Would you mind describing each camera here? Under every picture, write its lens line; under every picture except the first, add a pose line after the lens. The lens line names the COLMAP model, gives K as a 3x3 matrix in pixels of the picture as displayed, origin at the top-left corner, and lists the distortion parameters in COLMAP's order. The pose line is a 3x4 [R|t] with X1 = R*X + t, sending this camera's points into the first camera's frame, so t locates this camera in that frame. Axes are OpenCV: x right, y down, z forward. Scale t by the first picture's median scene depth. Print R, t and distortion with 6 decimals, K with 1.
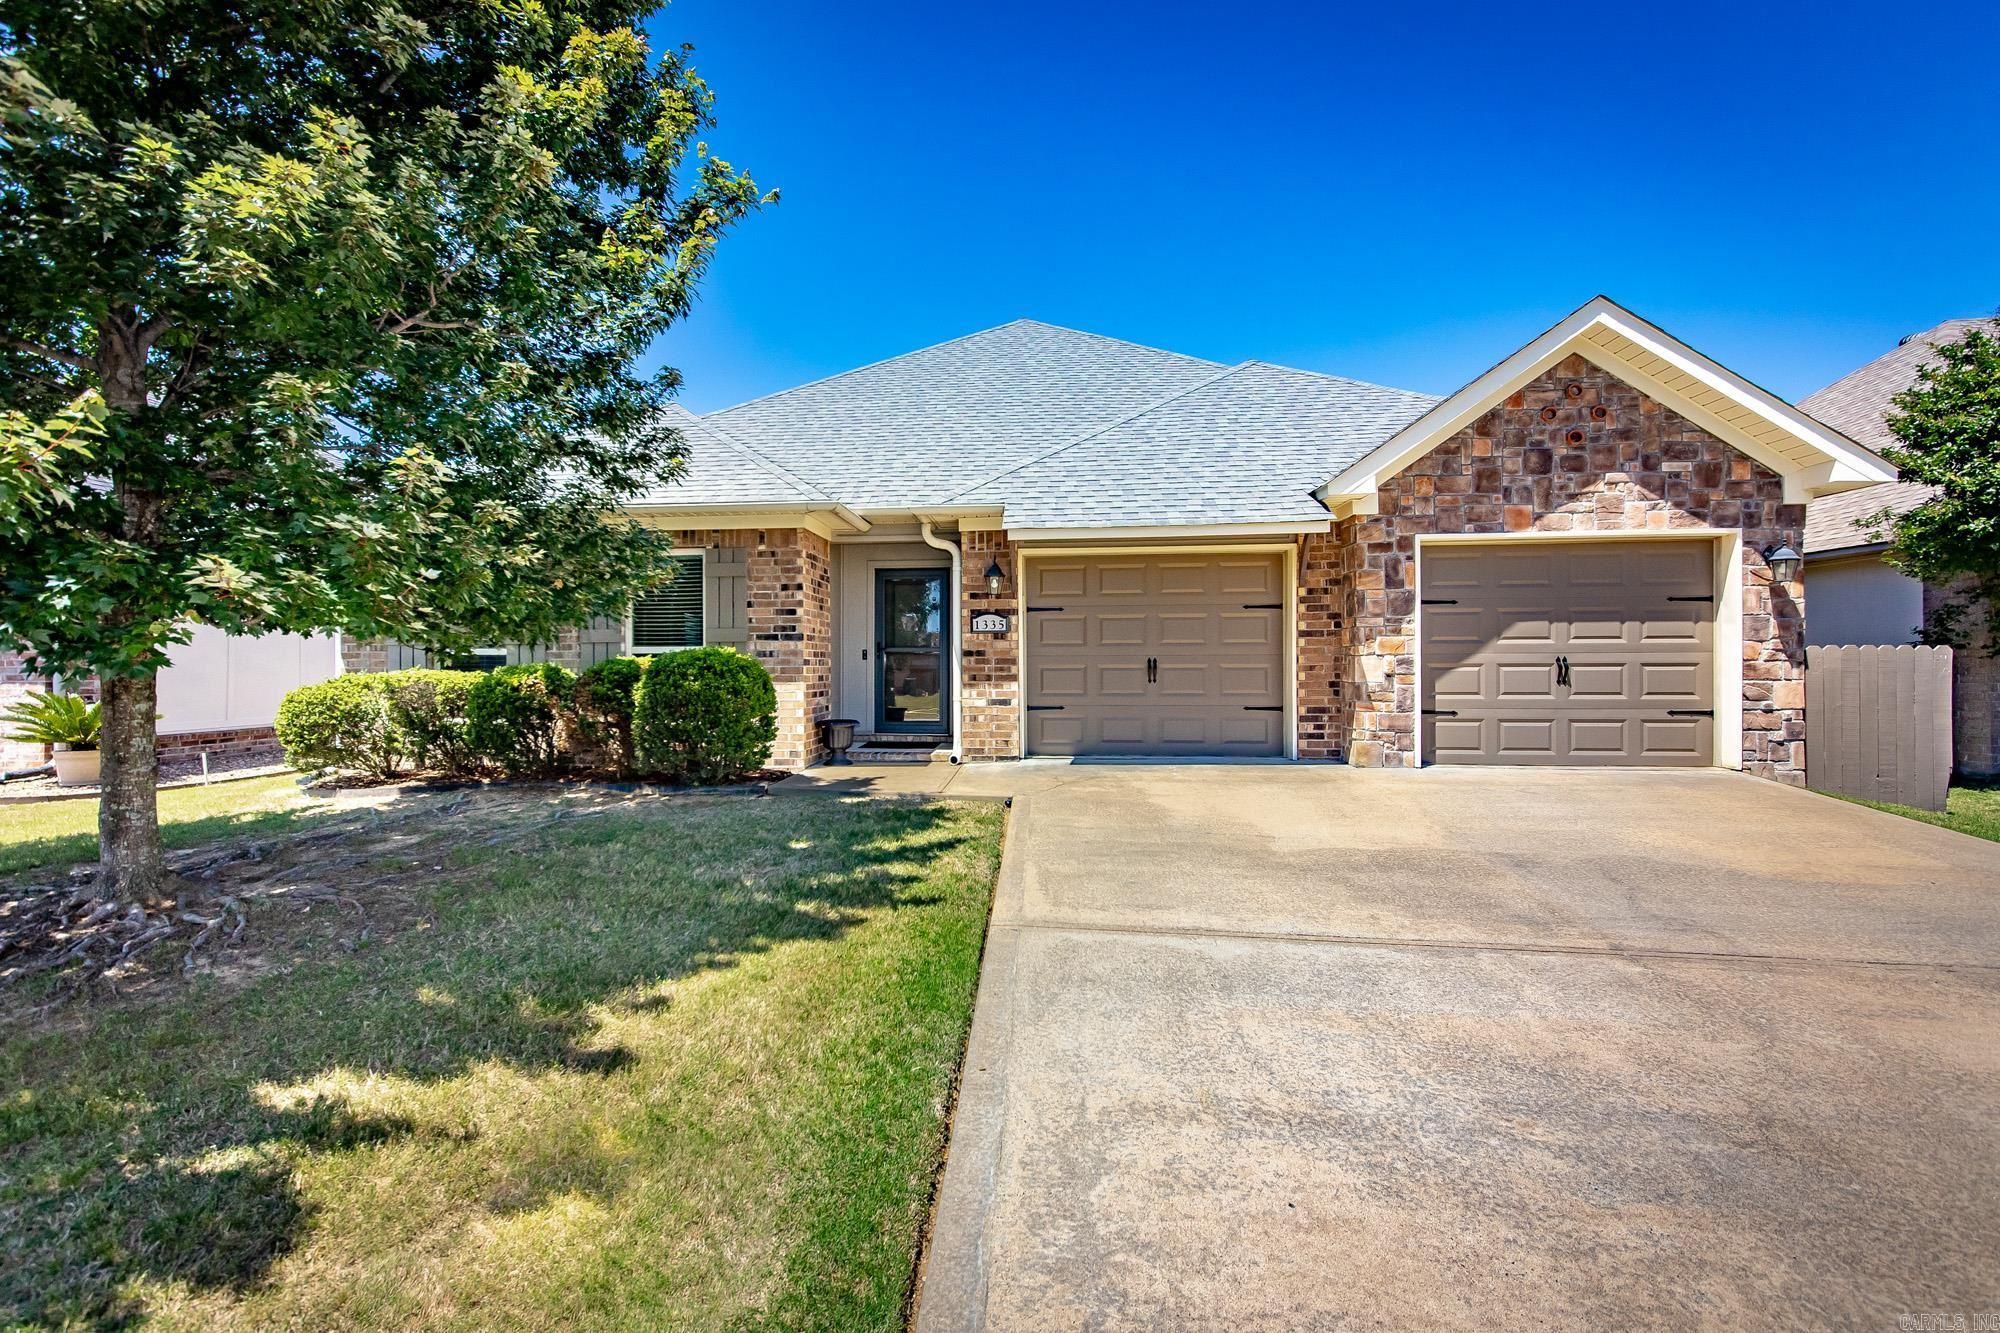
lens RADIAL K [[804.6, 0, 939.5], [0, 804.6, 651.5], [0, 0, 1]] dist [-0.000772, -0.000318]
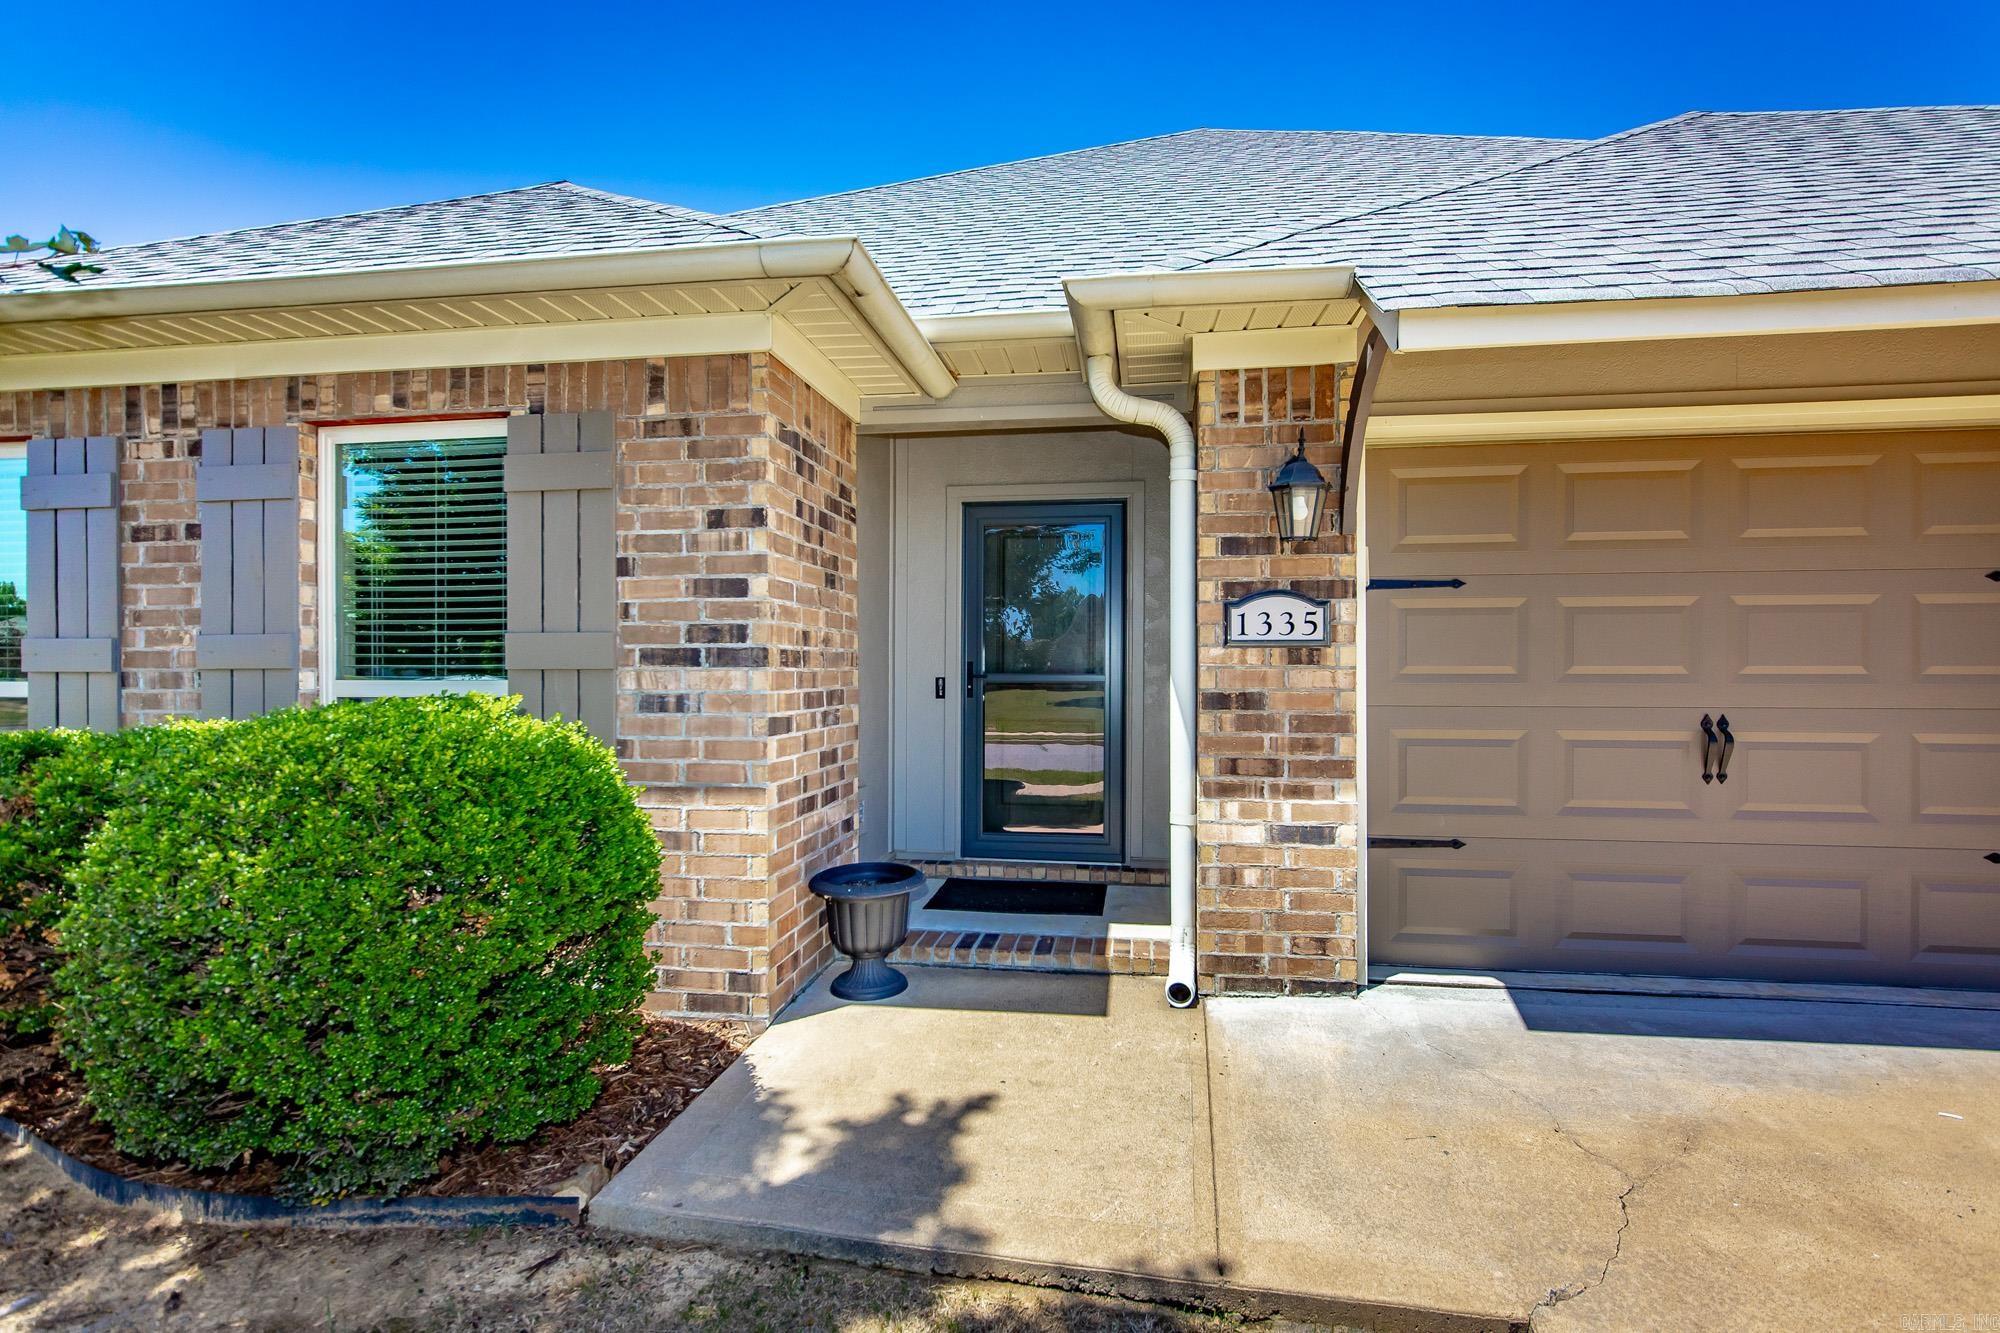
lens RADIAL K [[874.3, 0, 1004.9], [0, 874.3, 666.5], [0, 0, 1]] dist [-0.003813, -0.000118]
pose [[0.999742, 0.003174, -0.022498, -0.054521], [-0.002869, 0.999904, 0.013585, -0.019542], [0.022539, -0.013517, 0.999655, 0.614089]]
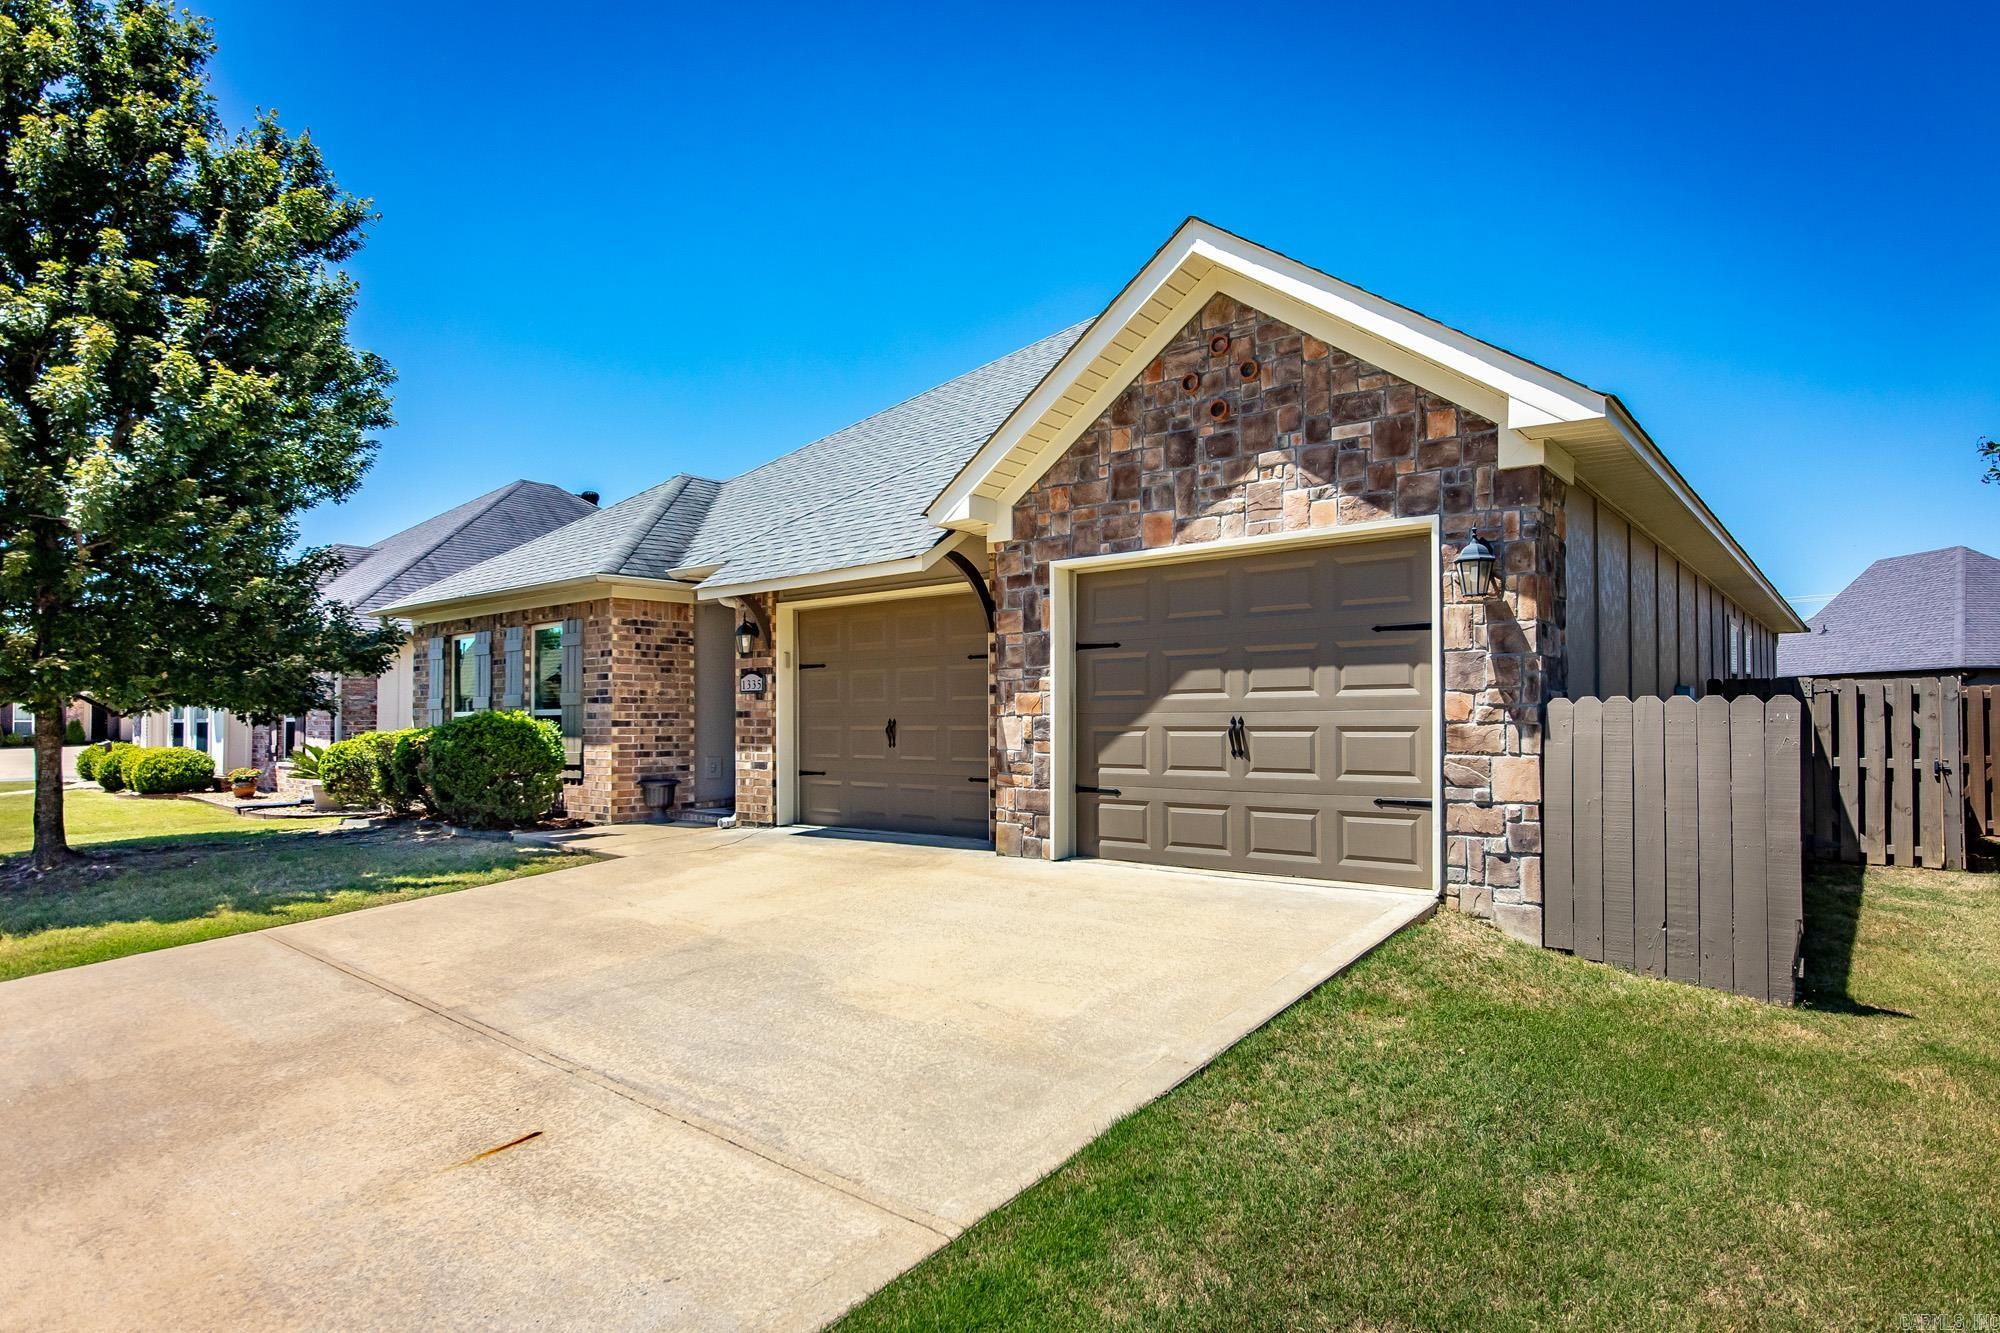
lens RADIAL K [[1029.4, 0, 1007.4], [0, 1029.4, 684.8], [0, 0, 1]] dist [-0.012311, -0.000707]
pose [[0.851936, -0.019205, -0.523293, 0.992374], [0.010461, 0.999752, -0.019660, -0.005874], [0.523541, 0.011275, 0.851926, 0.115313]]
